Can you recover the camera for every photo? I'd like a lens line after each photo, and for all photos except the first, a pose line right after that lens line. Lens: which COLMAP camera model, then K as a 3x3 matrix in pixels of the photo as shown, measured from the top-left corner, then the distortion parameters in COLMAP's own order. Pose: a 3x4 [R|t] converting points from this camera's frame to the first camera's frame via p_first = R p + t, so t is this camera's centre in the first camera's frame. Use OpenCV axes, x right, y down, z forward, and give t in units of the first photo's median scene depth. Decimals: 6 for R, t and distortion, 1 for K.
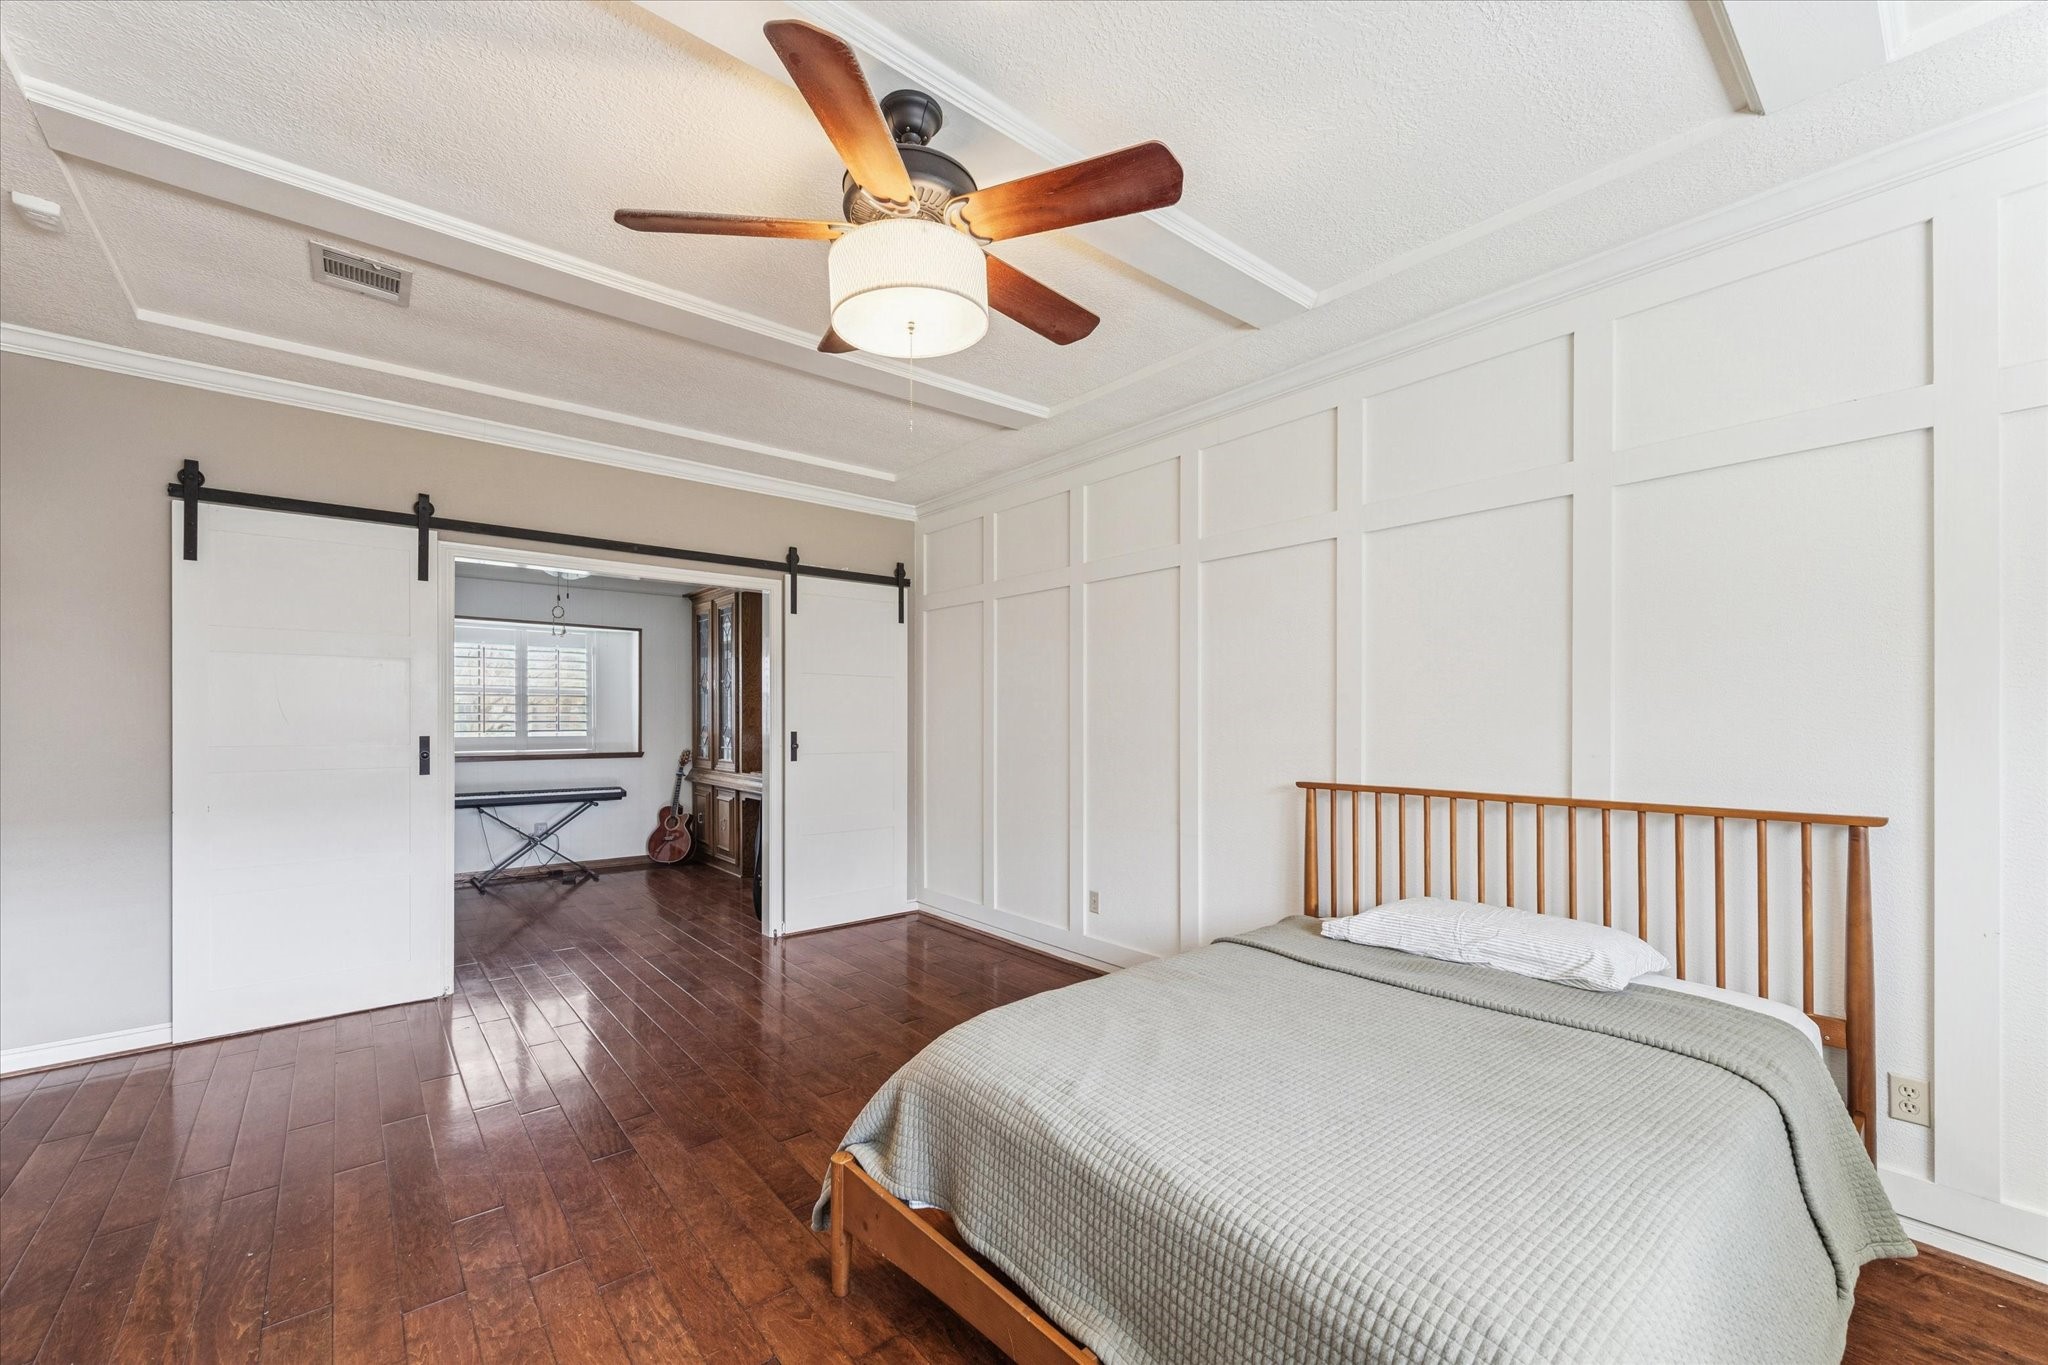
lens RADIAL K [[799.8, 0, 986.2], [0, 799.8, 719.4], [0, 0, 1]] dist [-0.000225, 0.000316]
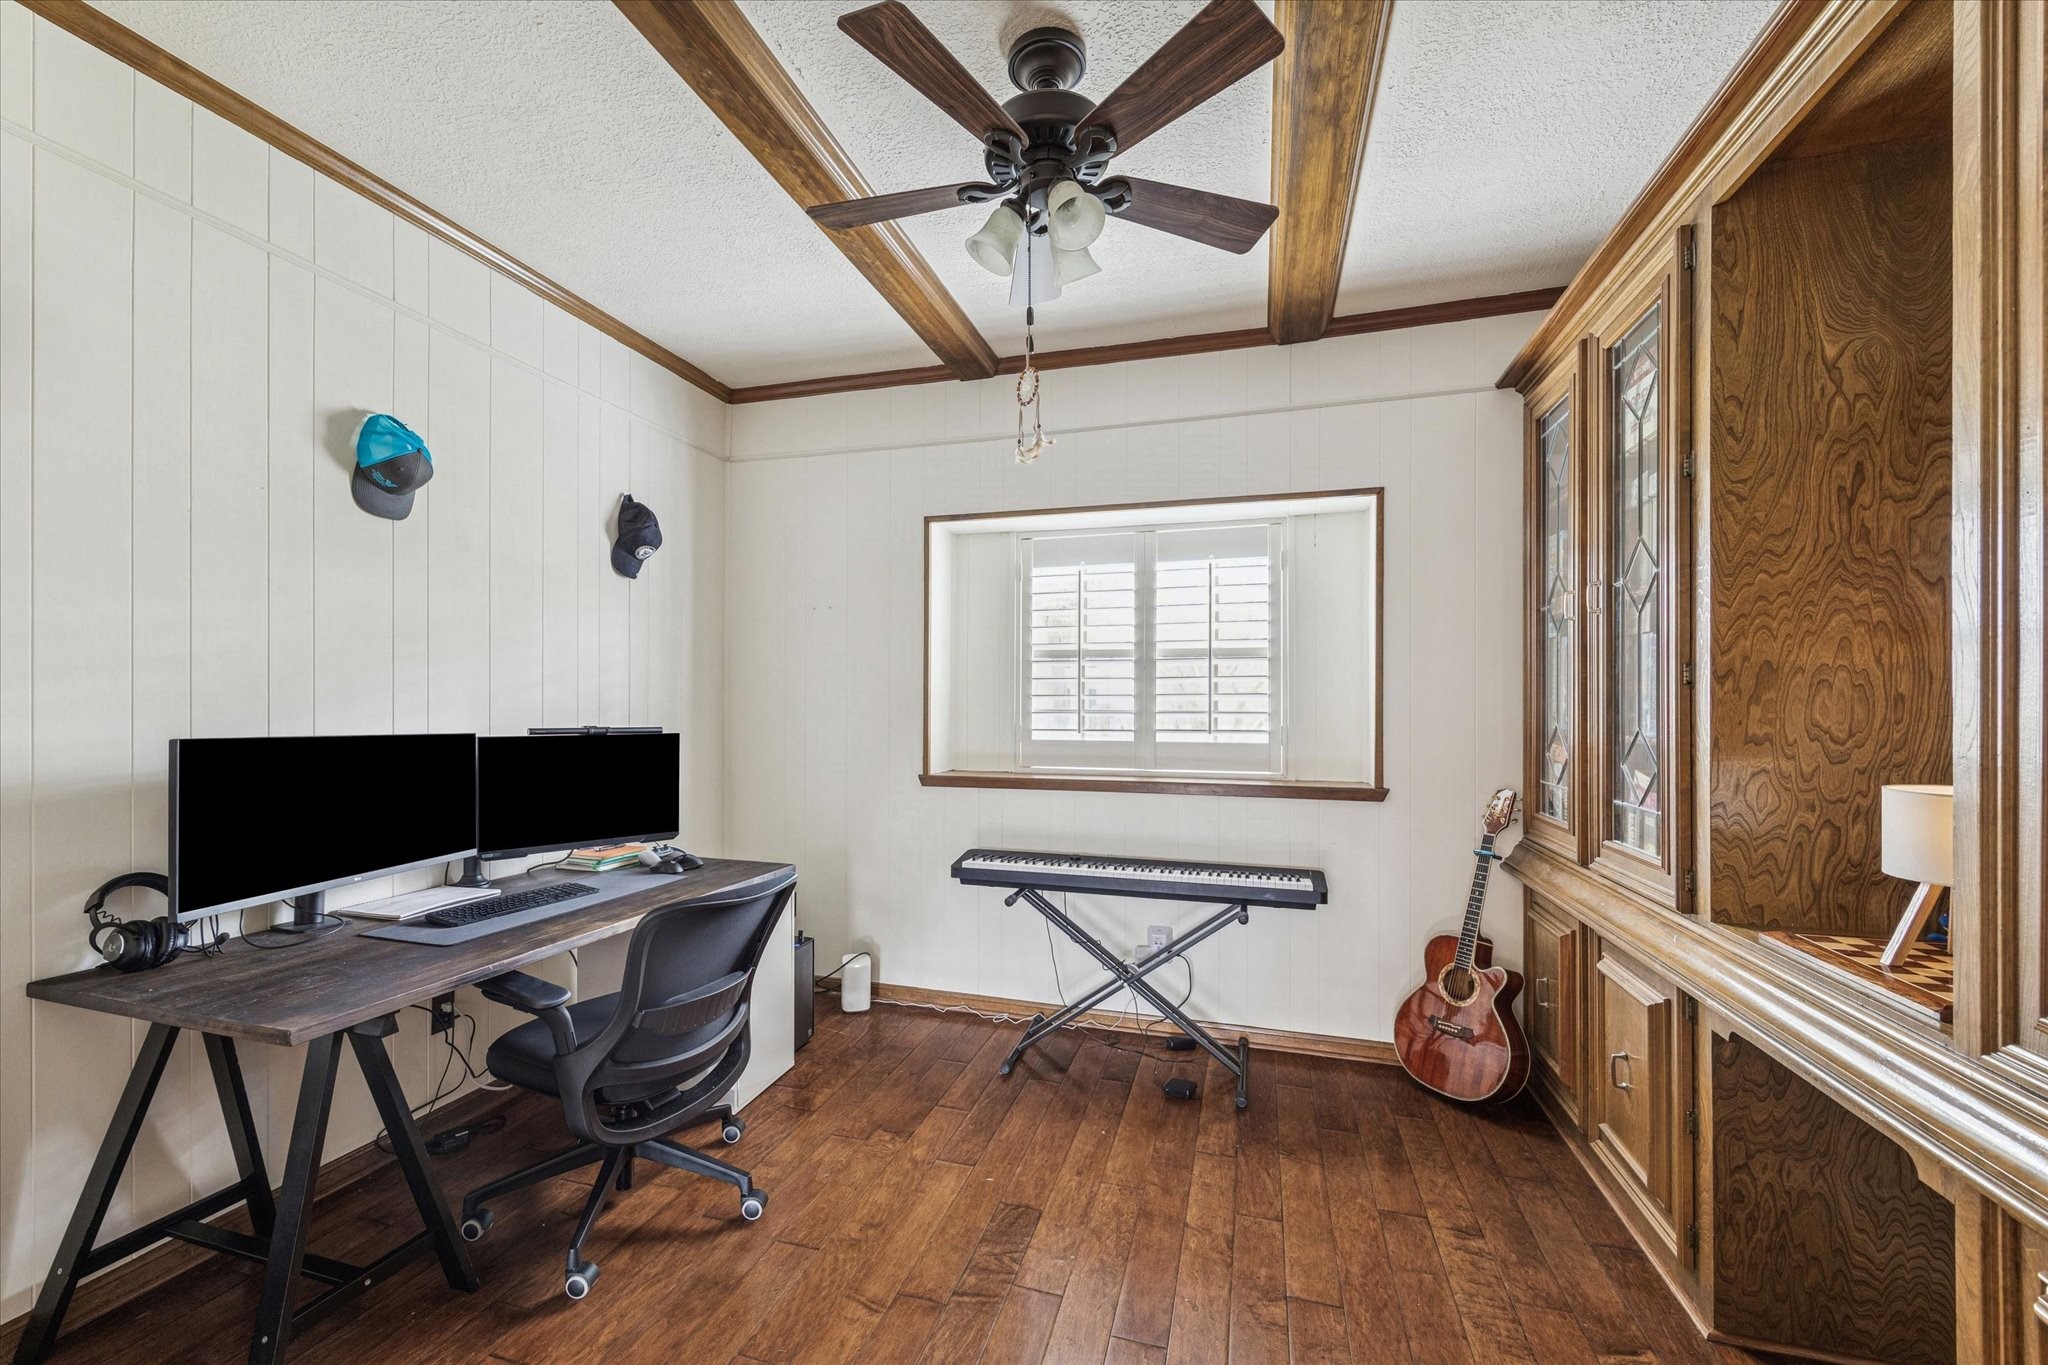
lens RADIAL K [[799.8, 0, 1008.0], [0, 799.8, 707.2], [0, 0, 1]] dist [-0.000225, 0.000316]
pose [[0.562702, 0.003059, -0.826654, -0.208029], [0.000081, 0.999993, 0.003755, -0.002175], [0.826660, -0.002180, 0.562698, 0.632672]]
